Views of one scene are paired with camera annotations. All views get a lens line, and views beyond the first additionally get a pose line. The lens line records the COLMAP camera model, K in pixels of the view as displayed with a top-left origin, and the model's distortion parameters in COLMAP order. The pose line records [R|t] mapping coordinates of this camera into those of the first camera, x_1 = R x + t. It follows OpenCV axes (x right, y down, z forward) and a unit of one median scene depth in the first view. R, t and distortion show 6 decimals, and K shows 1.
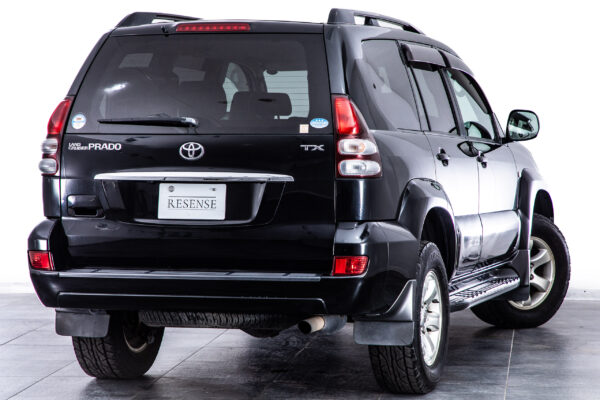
lens RADIAL K [[1792.1, 0, 300.1], [0, 1792.1, 199.2], [0, 0, 1]] dist [0.592112, 0.000000]
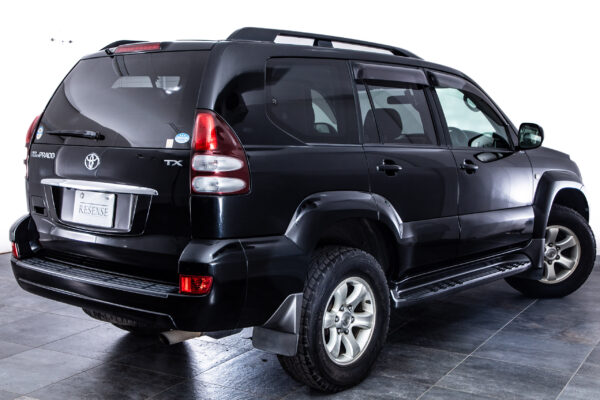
lens RADIAL K [[751.7, 0, 300.0], [0, 751.7, 202.1], [0, 0, 1]] dist [0.166622, 0.000000]
pose [[0.921026, 0.047101, -0.386644, 0.232082], [-0.023042, 0.997512, 0.066630, -0.035970], [0.388820, -0.052459, 0.919819, 0.628488]]
